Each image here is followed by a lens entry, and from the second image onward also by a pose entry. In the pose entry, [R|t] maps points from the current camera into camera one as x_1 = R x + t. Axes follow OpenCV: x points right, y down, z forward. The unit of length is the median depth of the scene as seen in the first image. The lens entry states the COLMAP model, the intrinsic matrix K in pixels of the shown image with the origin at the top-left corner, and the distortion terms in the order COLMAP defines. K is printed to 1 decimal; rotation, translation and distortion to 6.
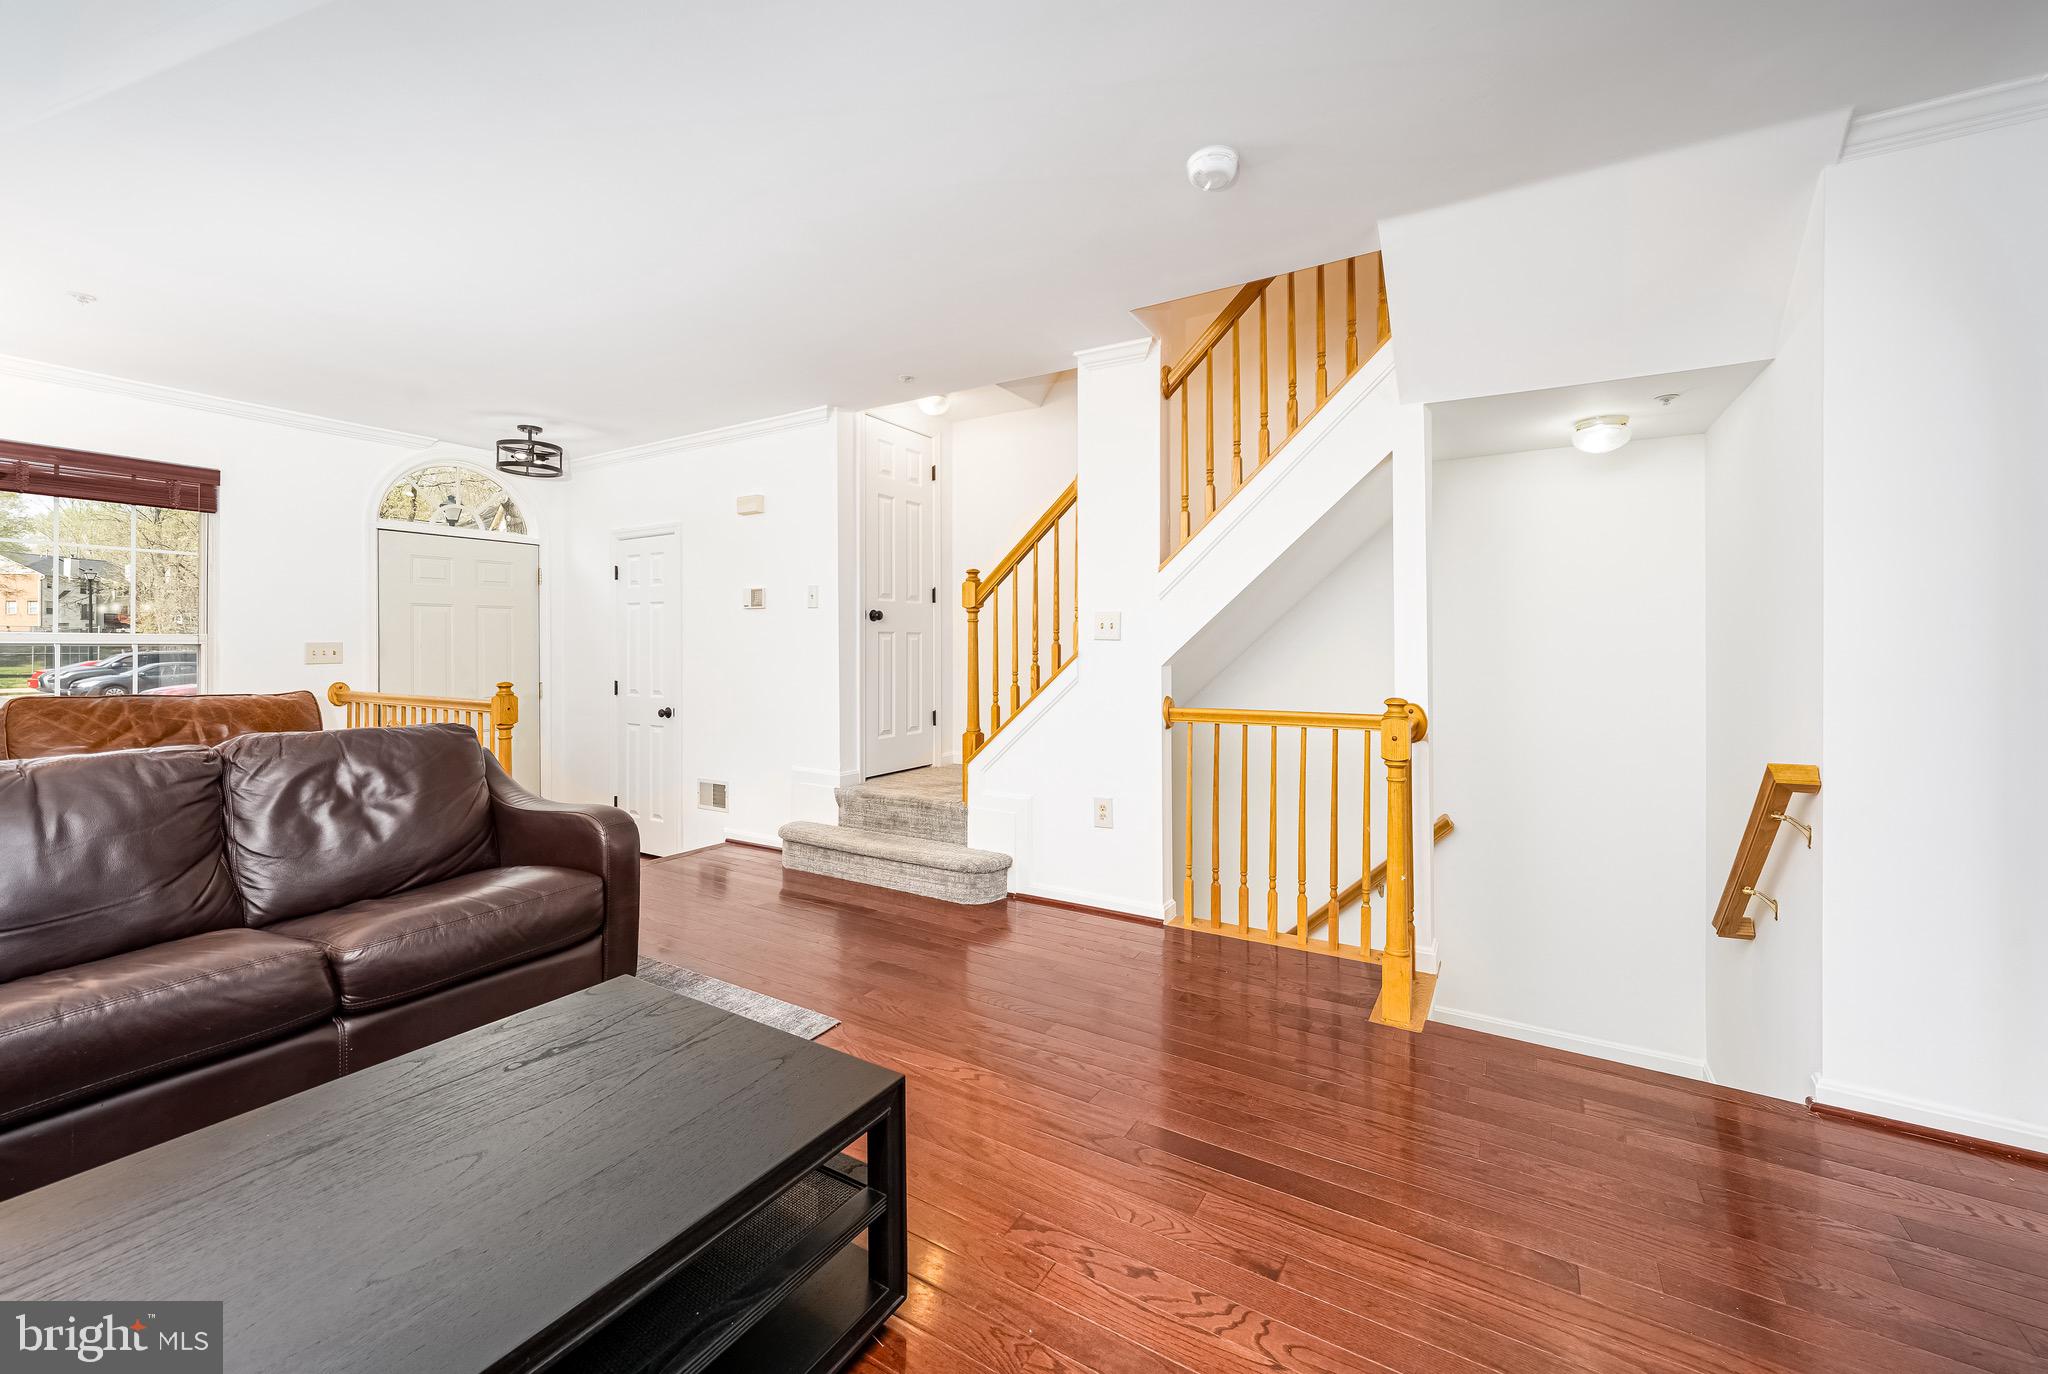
lens RADIAL K [[817.7, 0, 1035.5], [0, 817.7, 638.7], [0, 0, 1]] dist [-0.000988, -0.000161]
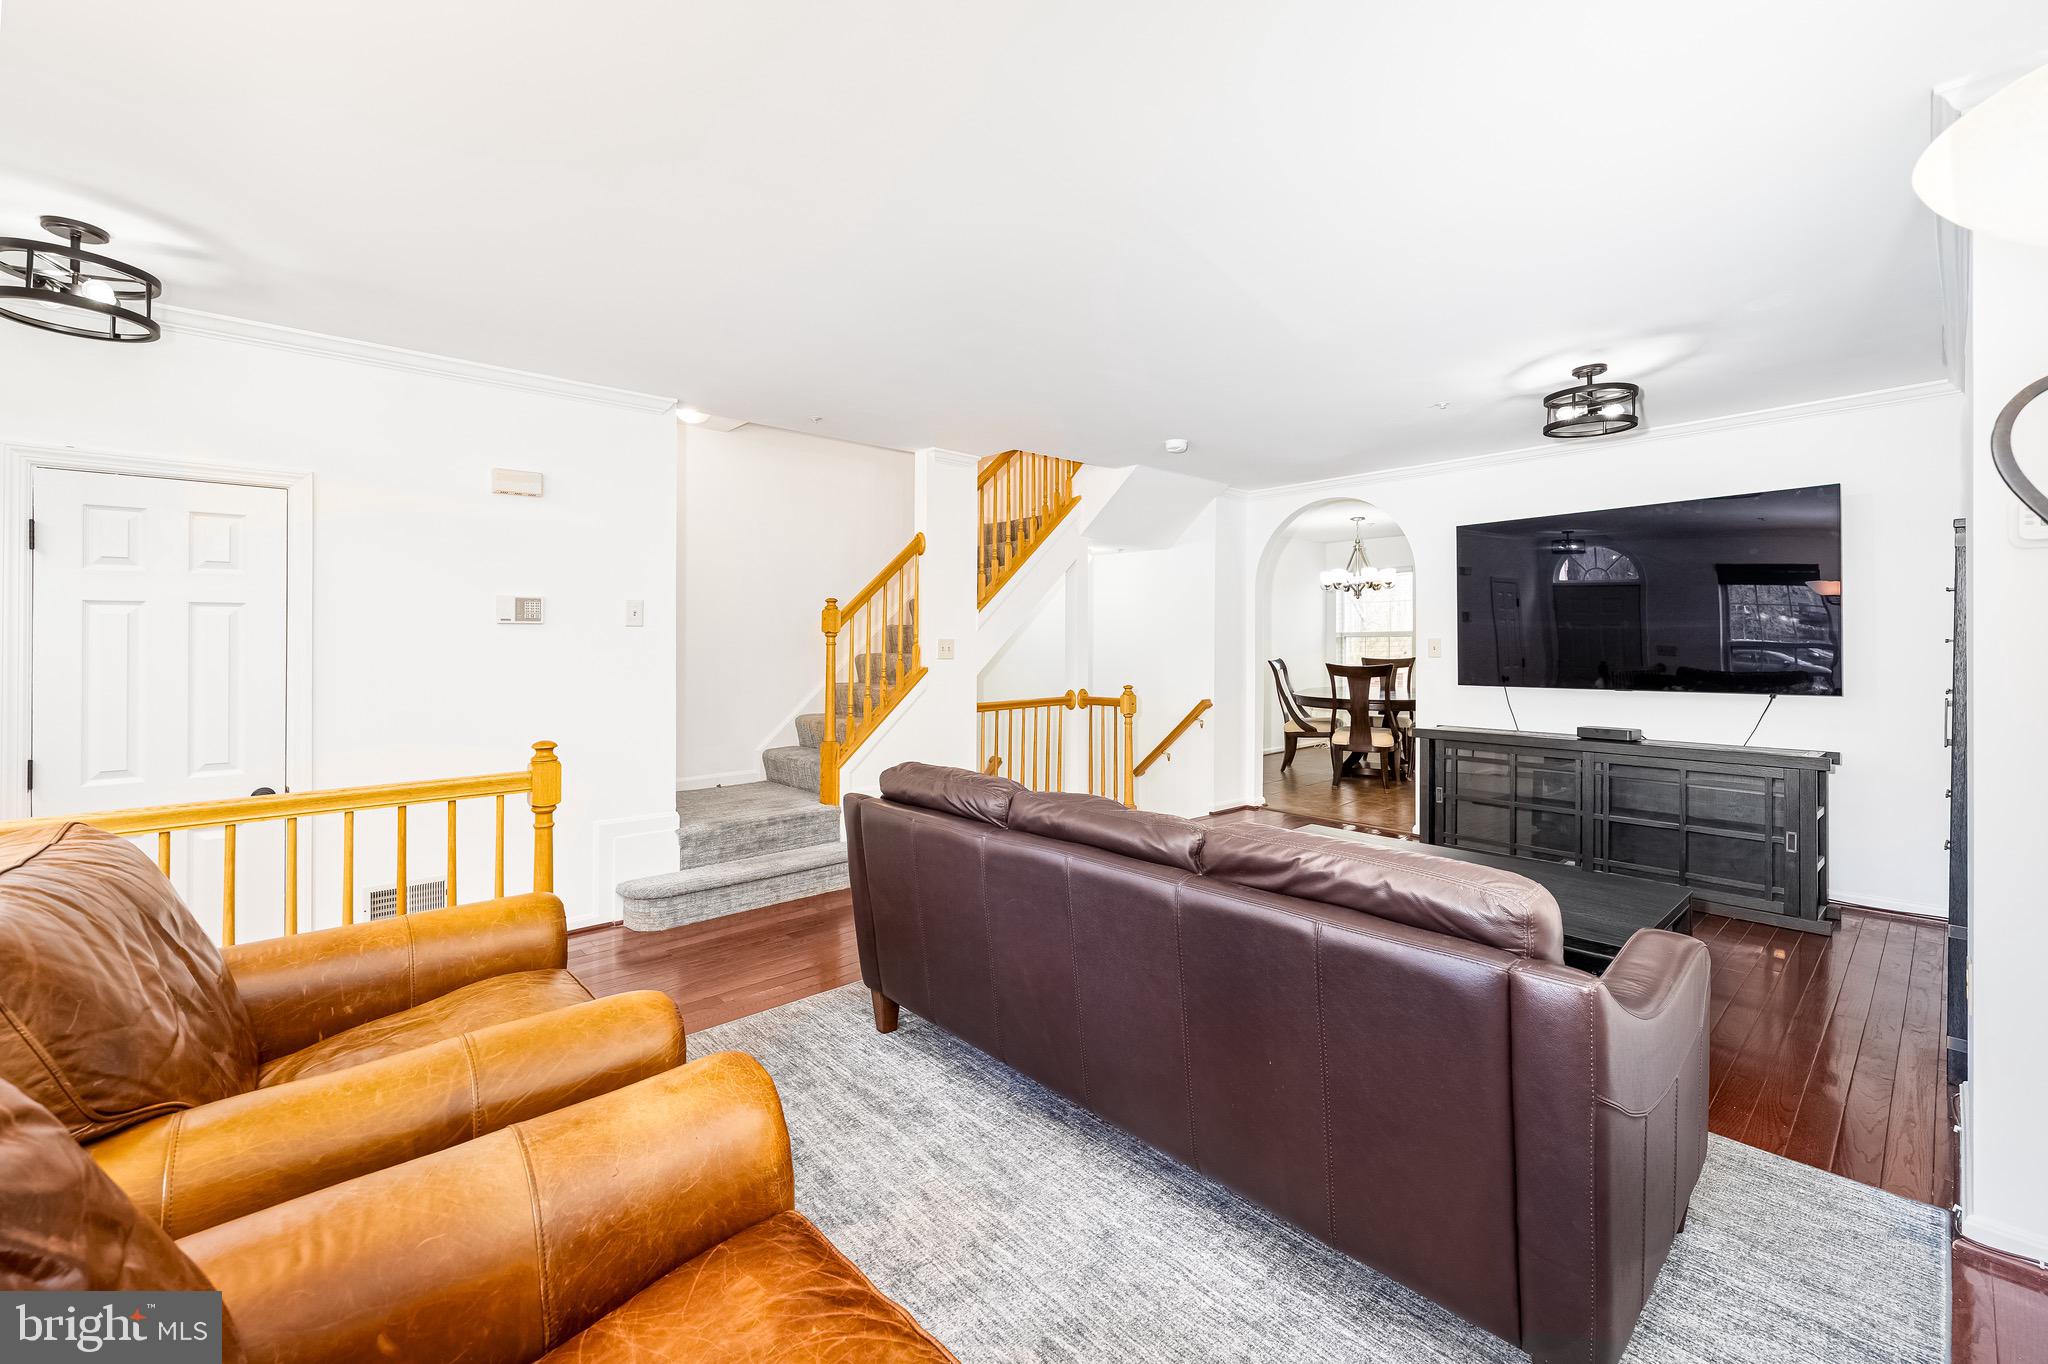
lens RADIAL K [[838.1, 0, 1030.9], [0, 838.1, 629.5], [0, 0, 1]] dist [0.008938, 0.000058]
pose [[0.279638, 0.014216, 0.960000, -1.124516], [-0.001401, 0.999895, -0.014398, -0.025040], [-0.960105, 0.002681, 0.279628, 0.411749]]
